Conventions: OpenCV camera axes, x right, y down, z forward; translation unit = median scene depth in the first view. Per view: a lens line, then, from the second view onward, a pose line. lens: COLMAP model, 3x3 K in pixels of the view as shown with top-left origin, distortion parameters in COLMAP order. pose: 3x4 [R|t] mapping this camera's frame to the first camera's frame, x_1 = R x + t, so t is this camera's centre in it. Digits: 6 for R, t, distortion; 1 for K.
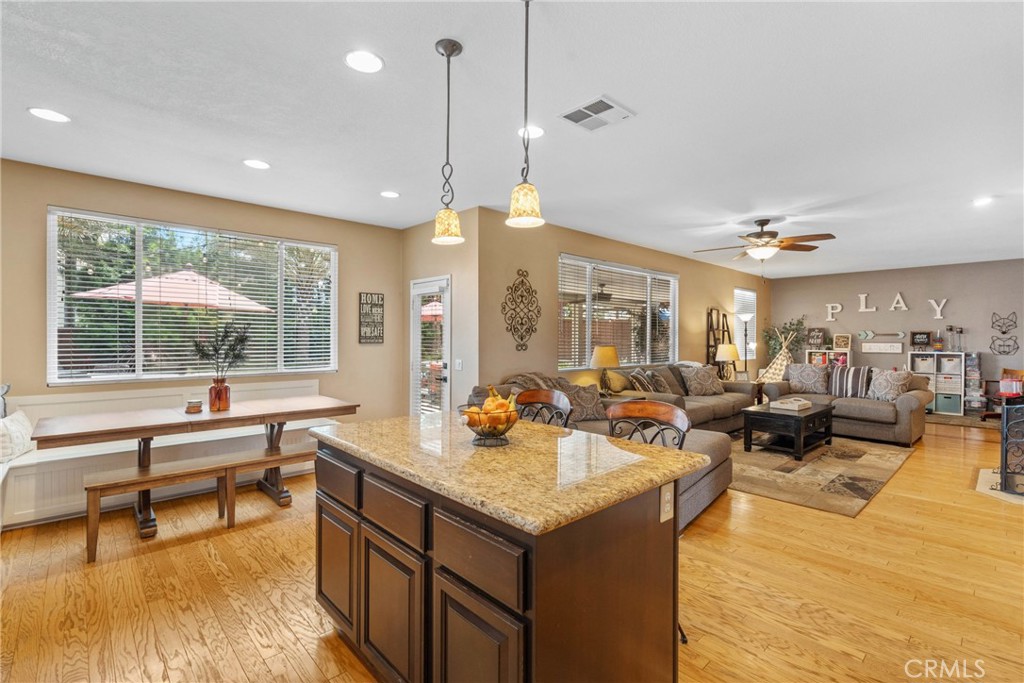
lens RADIAL K [[465.9, 0, 512.9], [0, 465.9, 342.8], [0, 0, 1]] dist [0.001183, -0.000397]
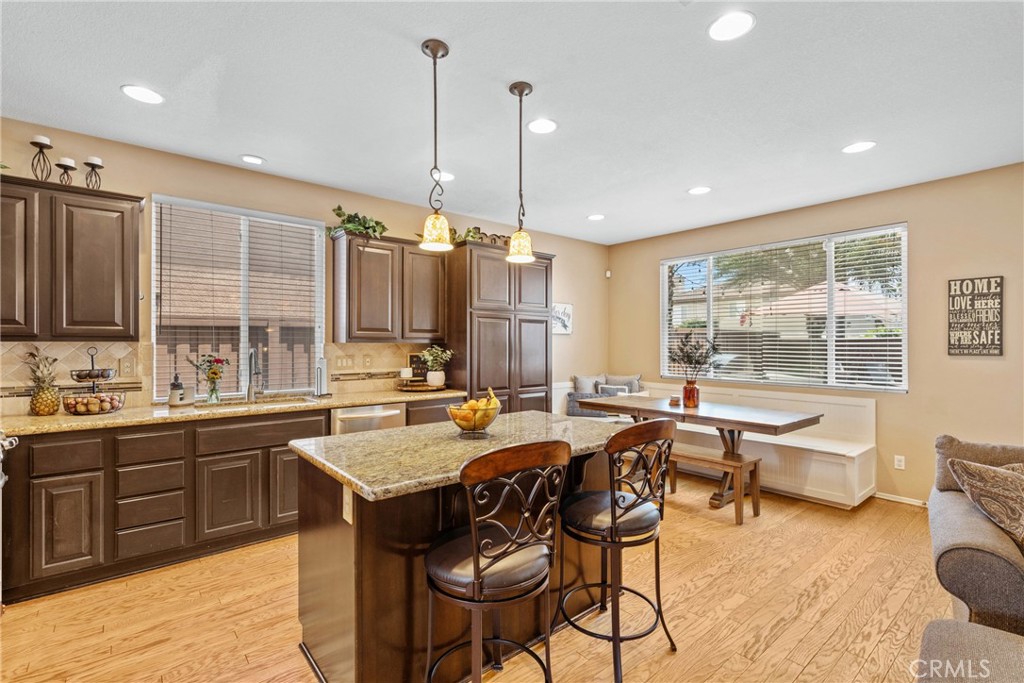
lens RADIAL K [[465.9, 0, 506.5], [0, 465.9, 338.9], [0, 0, 1]] dist [0.001183, -0.000397]
pose [[-0.070645, -0.014714, -0.997393, 0.372047], [-0.013667, 0.999812, -0.013781, -0.004159], [0.997408, 0.012658, -0.070833, 0.387014]]
